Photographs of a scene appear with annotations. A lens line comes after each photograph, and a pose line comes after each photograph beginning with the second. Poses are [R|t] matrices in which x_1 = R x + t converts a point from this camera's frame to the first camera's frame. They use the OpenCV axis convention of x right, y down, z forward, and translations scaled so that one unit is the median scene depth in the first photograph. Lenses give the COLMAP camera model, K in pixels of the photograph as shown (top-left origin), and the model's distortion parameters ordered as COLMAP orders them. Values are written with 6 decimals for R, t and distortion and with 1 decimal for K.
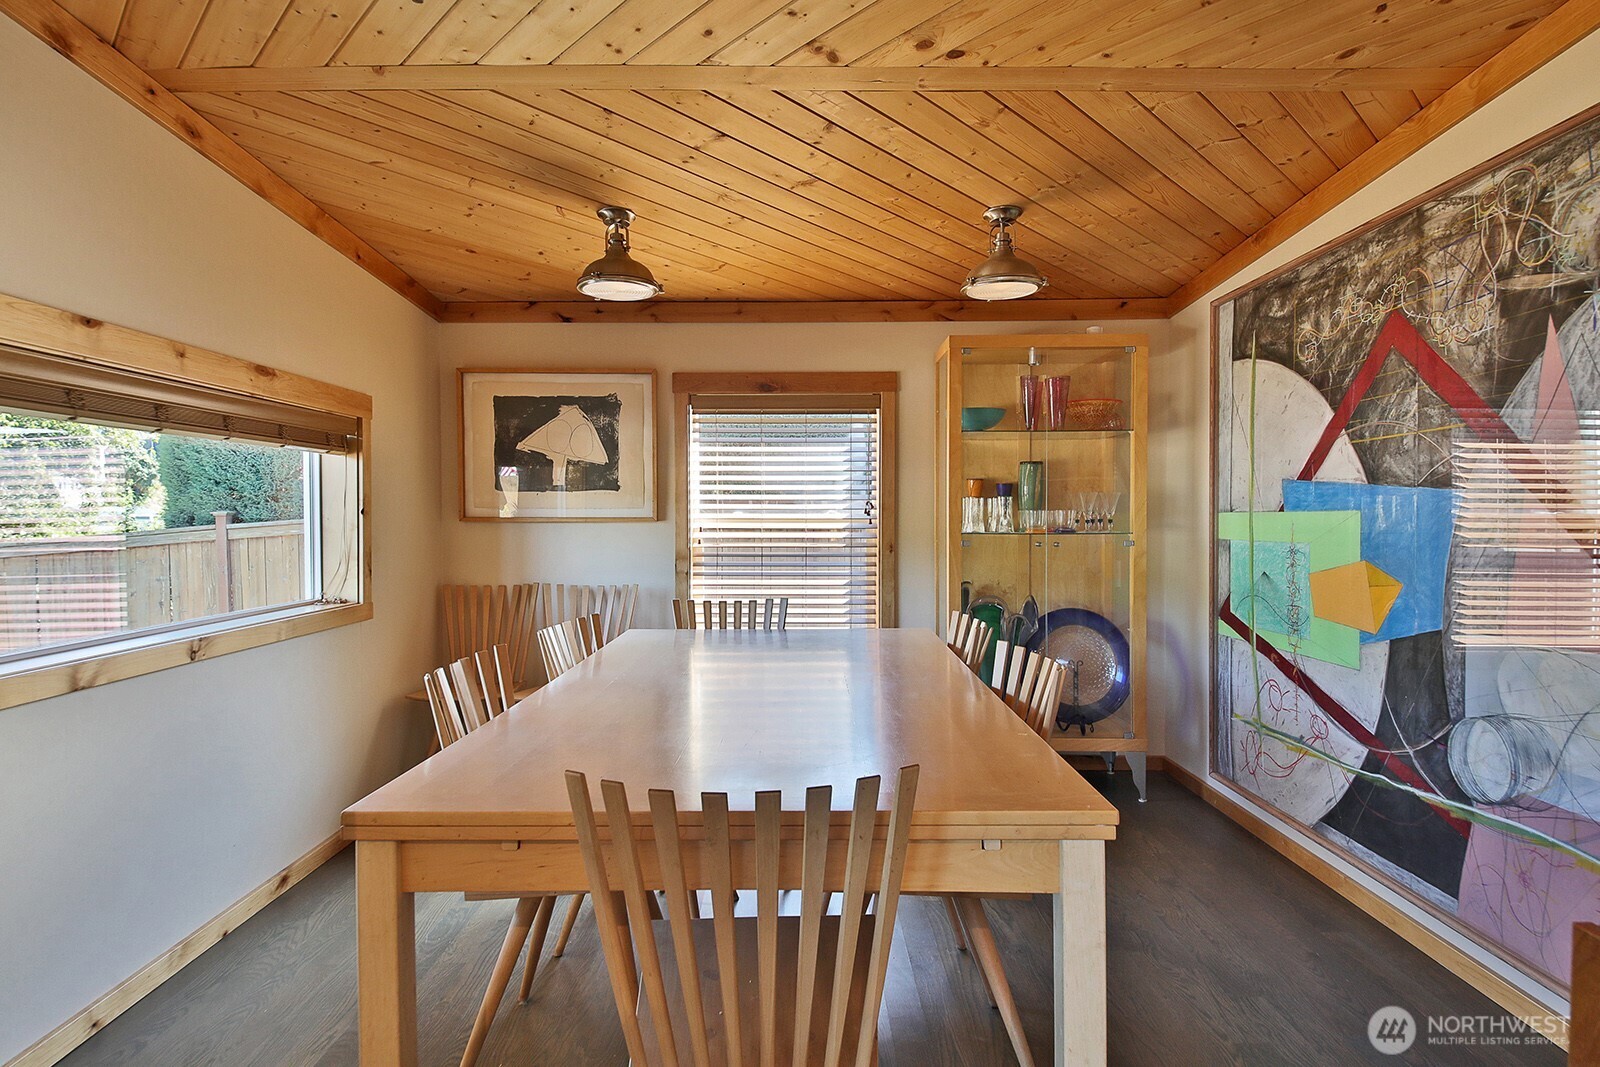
lens RADIAL K [[850.8, 0, 803.5], [0, 850.8, 526.5], [0, 0, 1]] dist [0.054231, -0.015631]
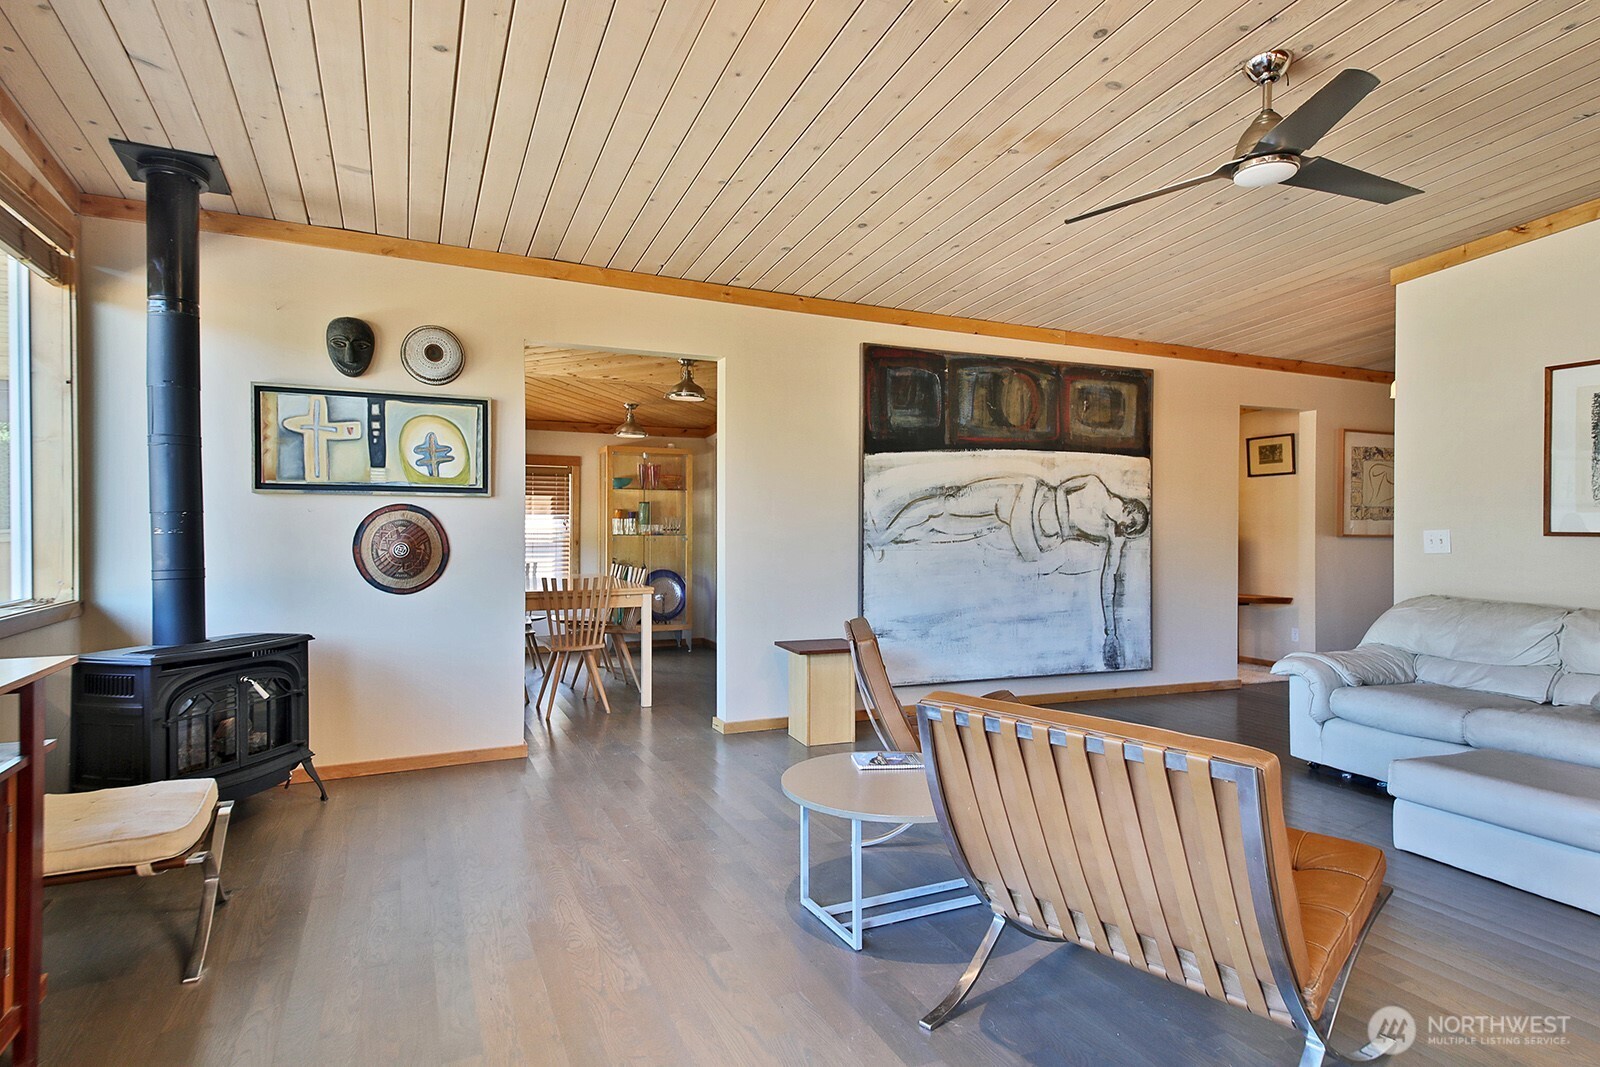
lens RADIAL K [[870.8, 0, 796.0], [0, 870.8, 529.1], [0, 0, 1]] dist [0.002469, -0.000183]
pose [[0.914267, 0.003715, 0.405095, -0.279060], [0.001685, 0.999914, -0.012972, 0.022425], [-0.405108, 0.012542, 0.914183, -1.189196]]
